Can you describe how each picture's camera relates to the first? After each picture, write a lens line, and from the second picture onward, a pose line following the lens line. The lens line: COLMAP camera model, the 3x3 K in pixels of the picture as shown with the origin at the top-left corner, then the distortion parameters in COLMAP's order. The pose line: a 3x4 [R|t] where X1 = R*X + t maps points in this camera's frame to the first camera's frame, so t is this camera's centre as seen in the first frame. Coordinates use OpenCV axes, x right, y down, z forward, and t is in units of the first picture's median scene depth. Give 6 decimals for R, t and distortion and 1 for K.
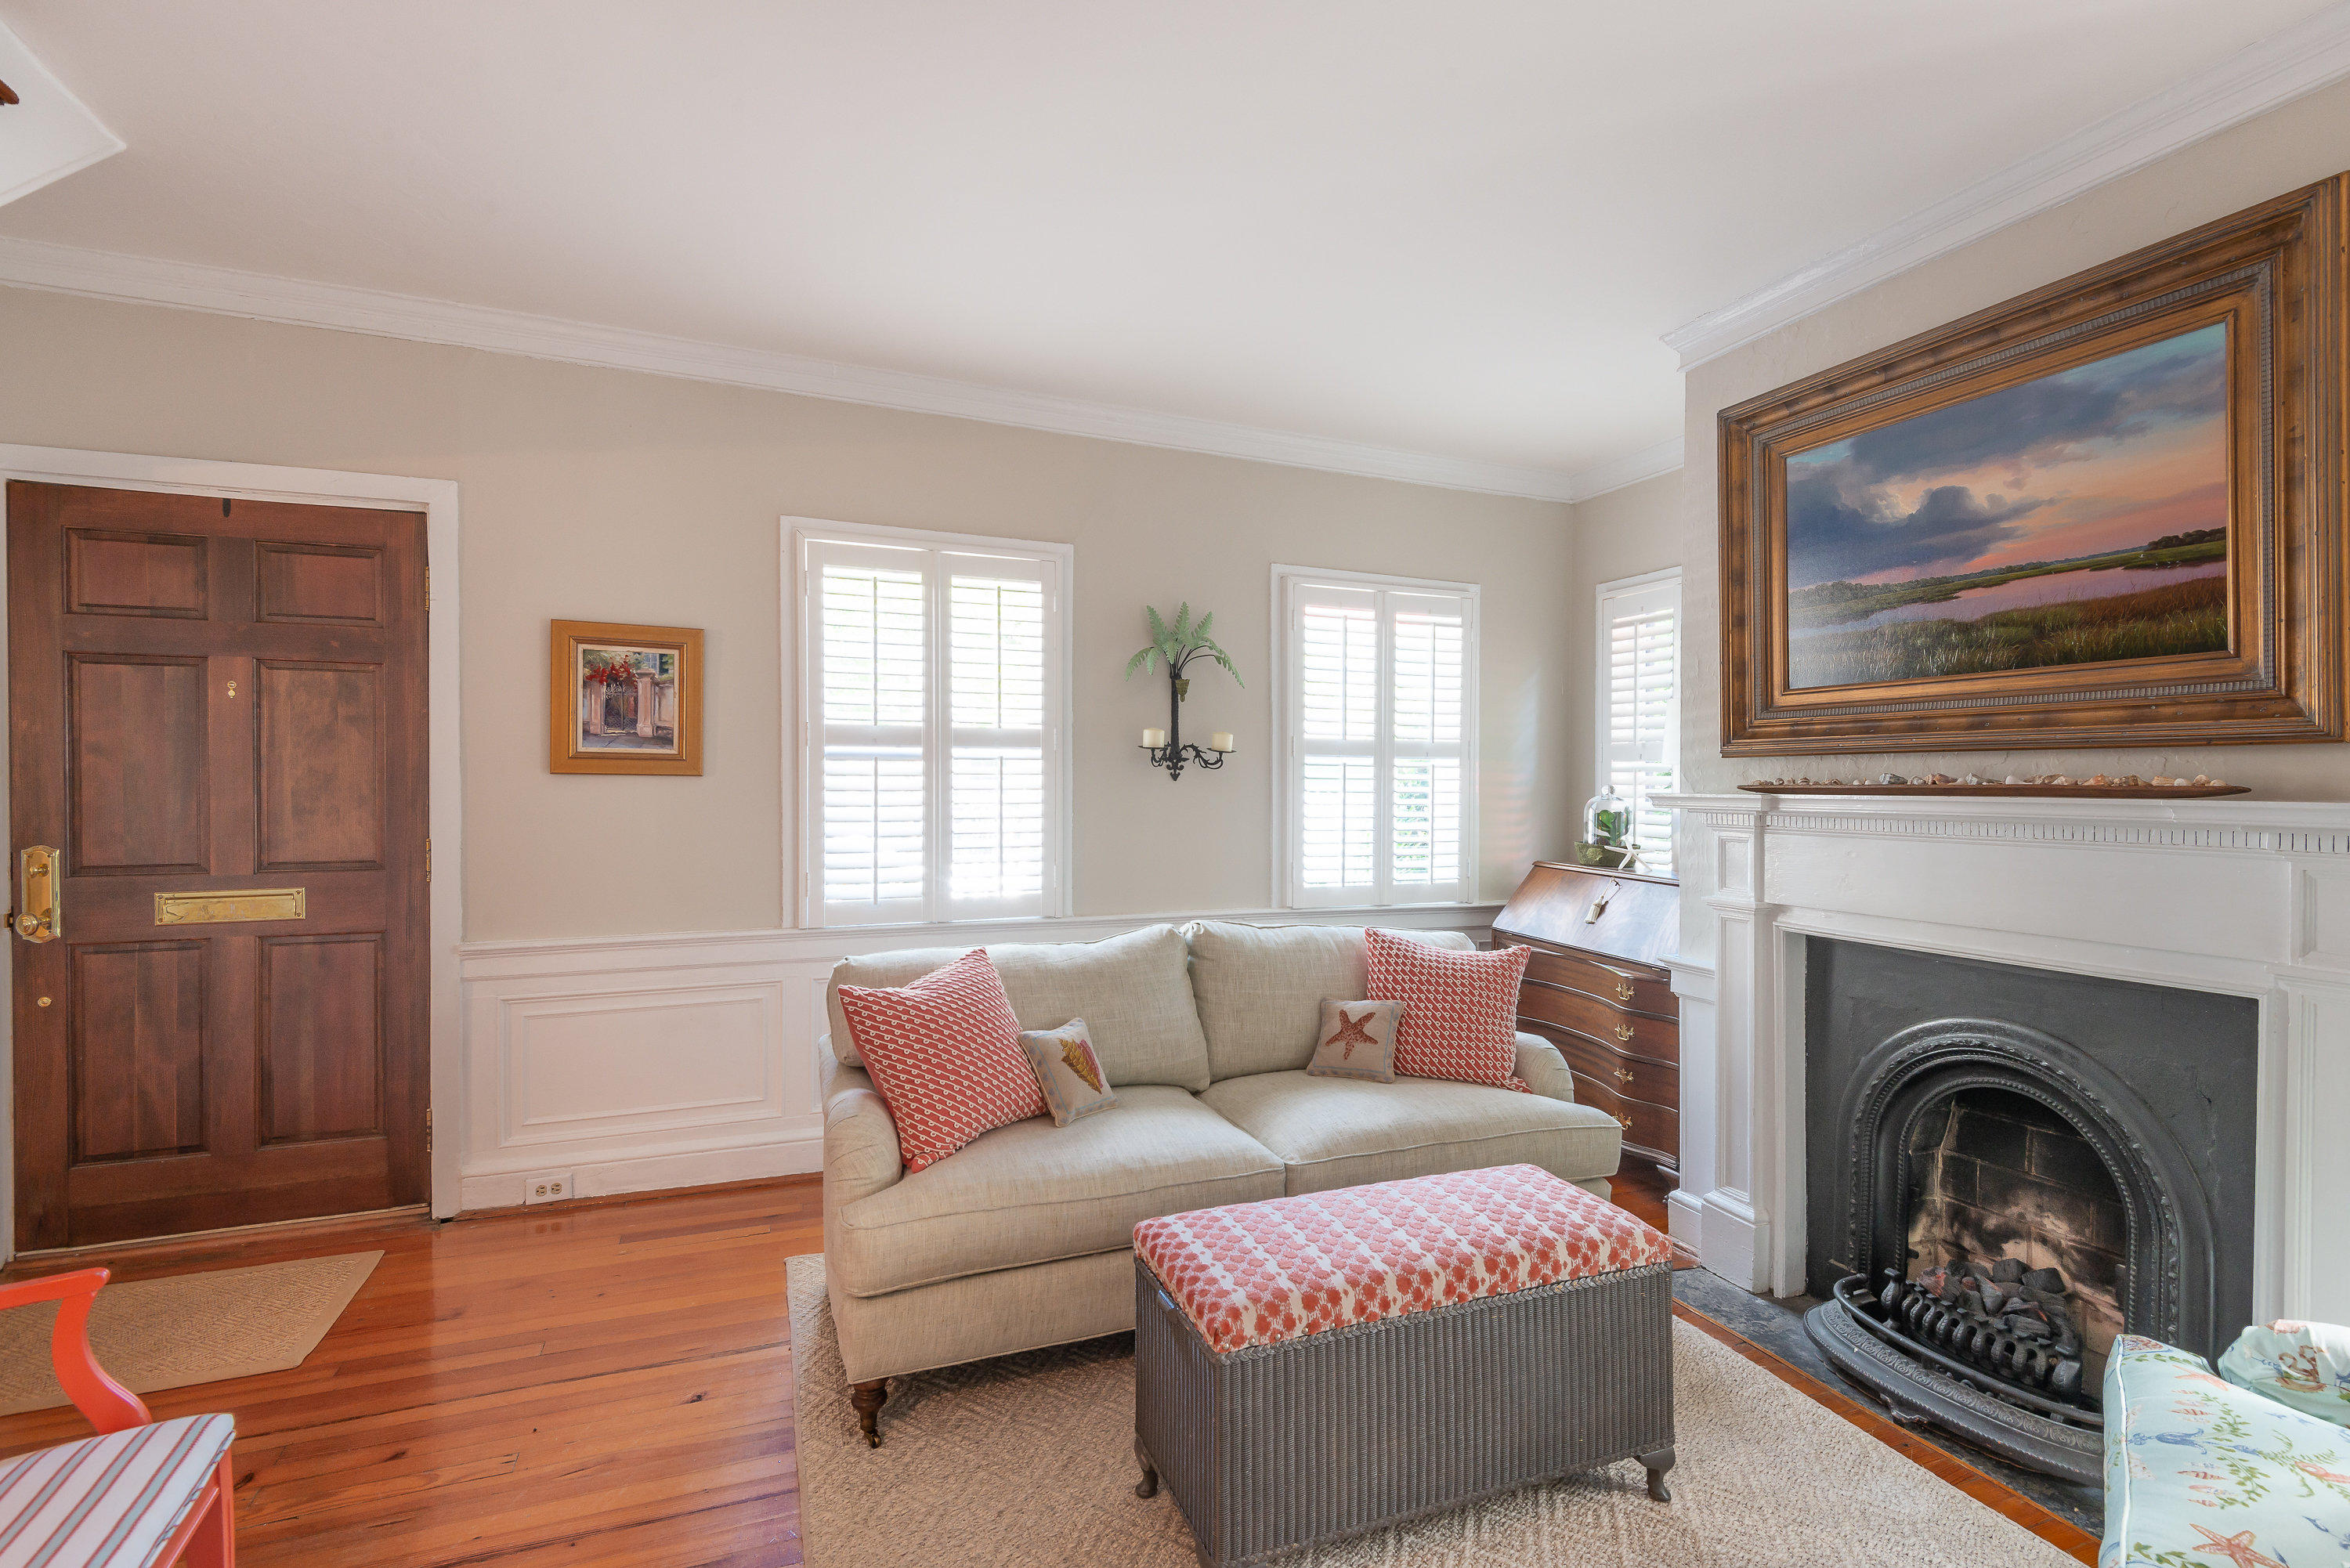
lens RADIAL K [[1080.8, 0, 1176.5], [0, 1080.8, 787.9], [0, 0, 1]] dist [0.017889, -0.007828]
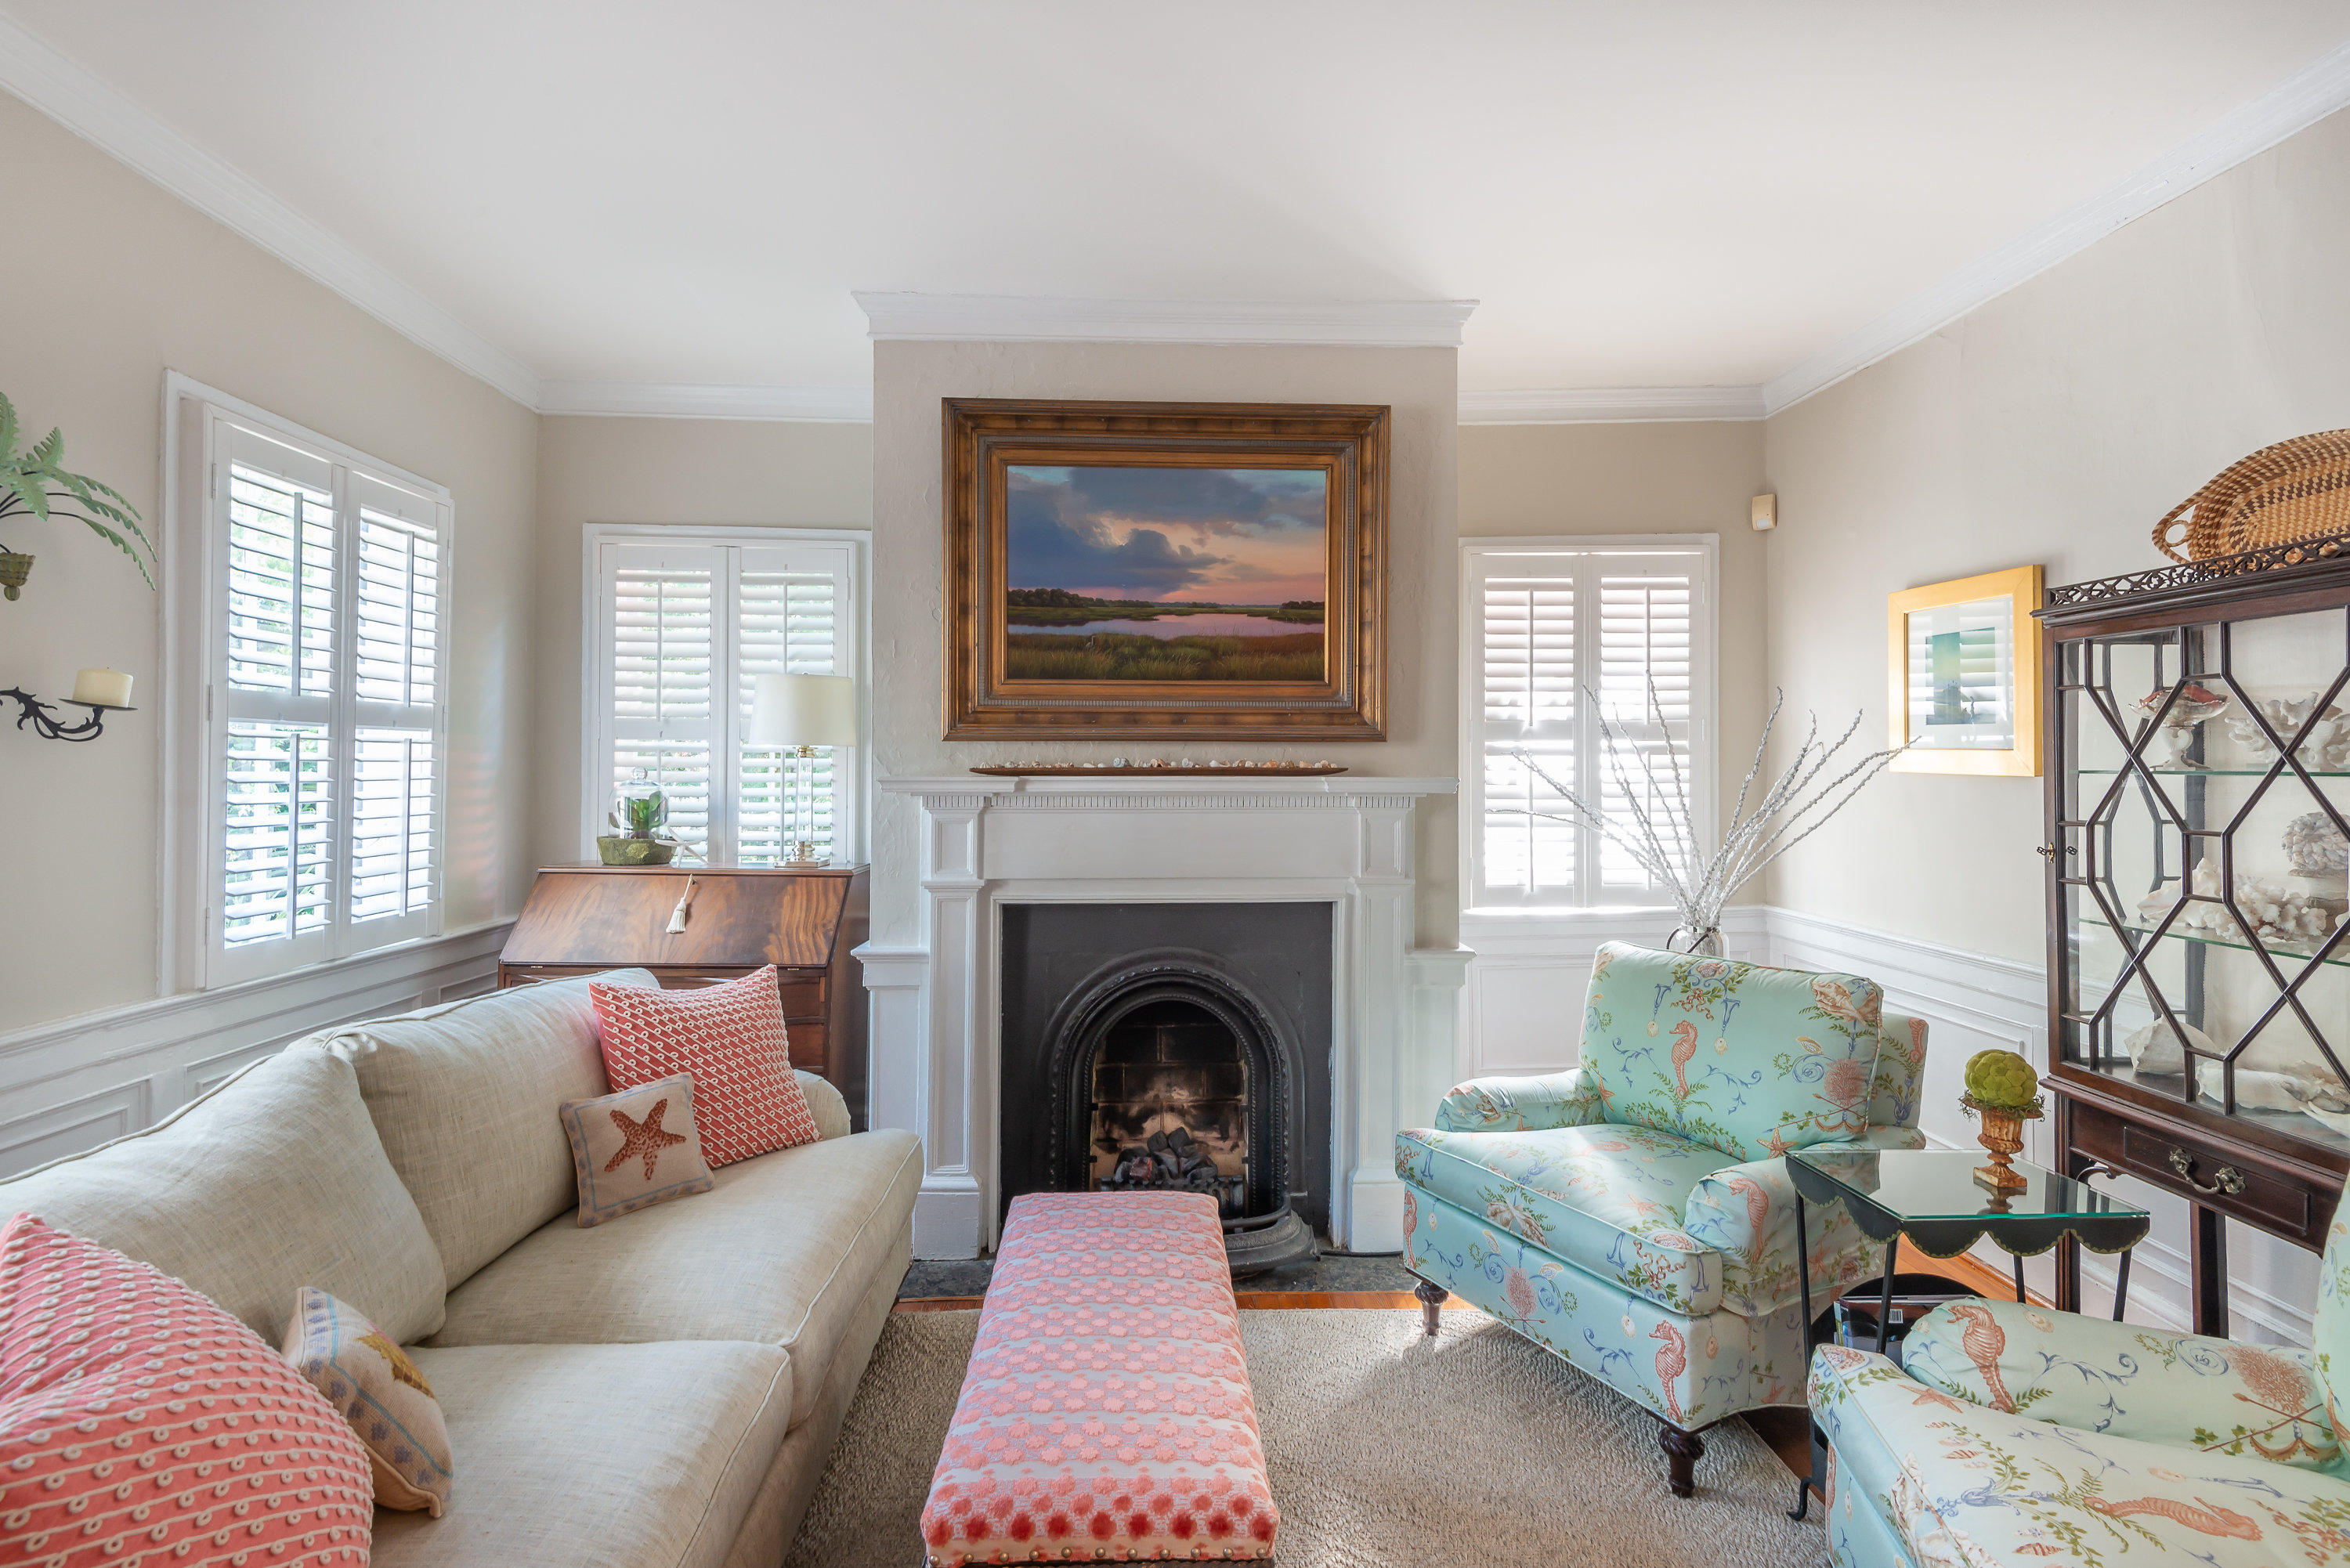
lens RADIAL K [[1080.8, 0, 1188.1], [0, 1080.8, 747.4], [0, 0, 1]] dist [0.017889, -0.007828]
pose [[0.319041, 0.010831, 0.947679, -0.445231], [0.003656, 0.999913, -0.012658, -0.009491], [-0.947734, 0.007503, 0.318974, 0.543614]]
